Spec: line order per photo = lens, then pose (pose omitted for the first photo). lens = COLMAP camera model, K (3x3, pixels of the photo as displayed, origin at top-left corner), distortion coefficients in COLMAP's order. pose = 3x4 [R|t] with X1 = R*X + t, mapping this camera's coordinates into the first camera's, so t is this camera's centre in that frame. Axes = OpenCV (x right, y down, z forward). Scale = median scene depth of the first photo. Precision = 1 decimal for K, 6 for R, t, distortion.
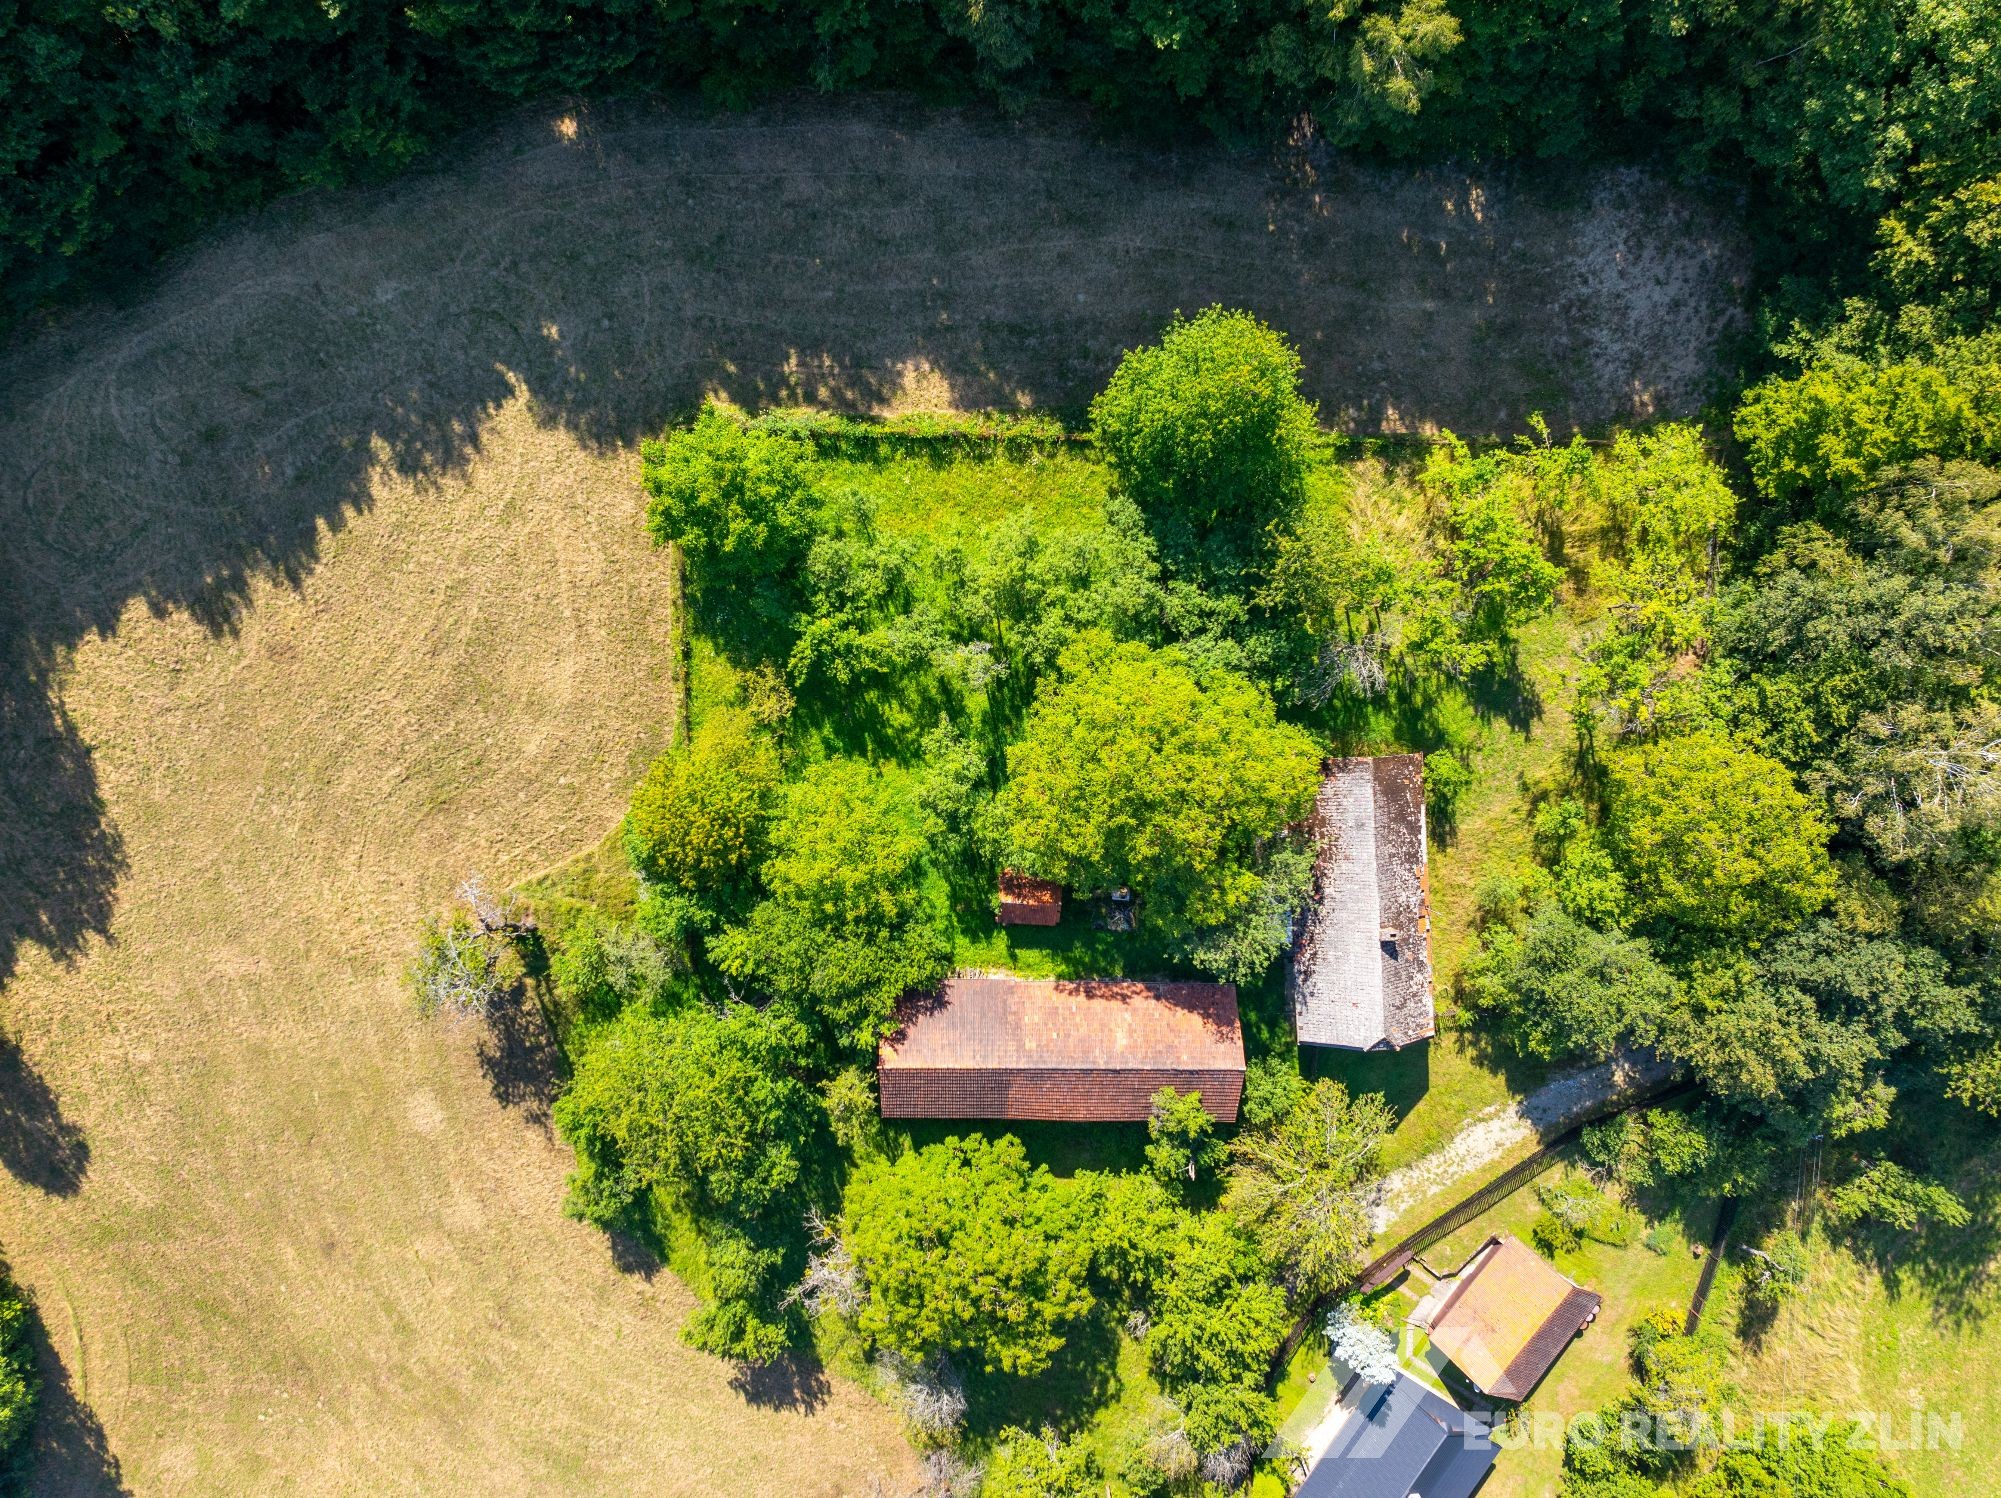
lens RADIAL K [[1432.9, 0, 1001.7], [0, 1432.9, 741.5], [0, 0, 1]] dist [-0.034758, 0.000947]
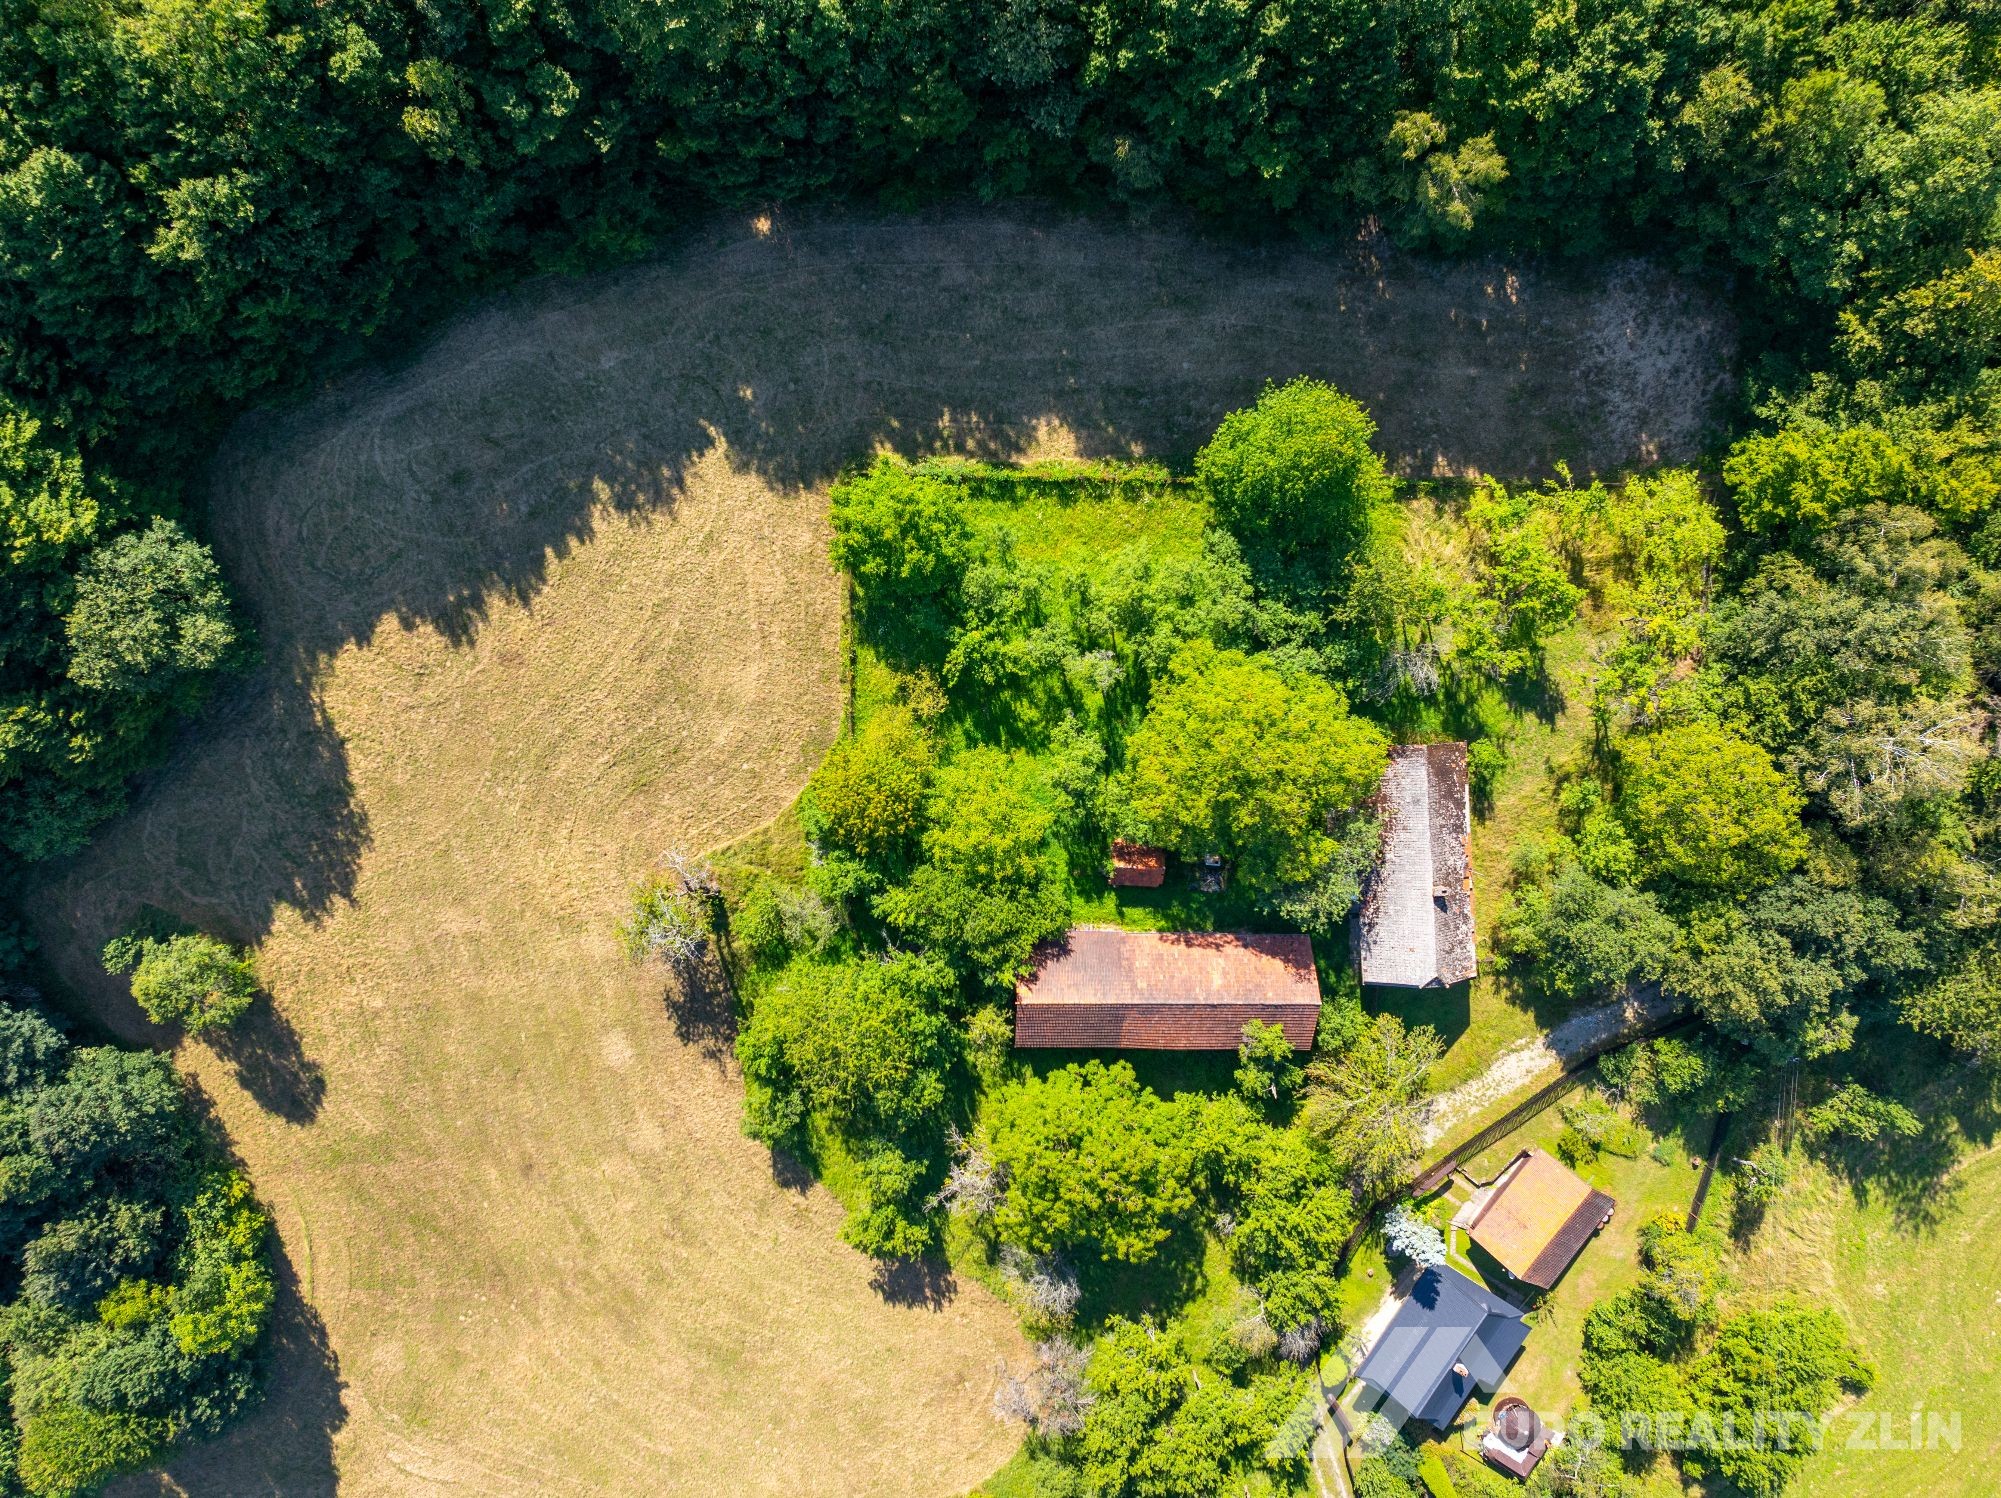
lens RADIAL K [[1432.9, 0, 1001.7], [0, 1432.9, 741.5], [0, 0, 1]] dist [-0.034758, 0.000947]
pose [[0.999997, -0.001677, 0.001568, -0.100832], [0.001679, 0.999998, -0.001430, 0.009127], [-0.001565, 0.001432, 0.999998, -0.206809]]
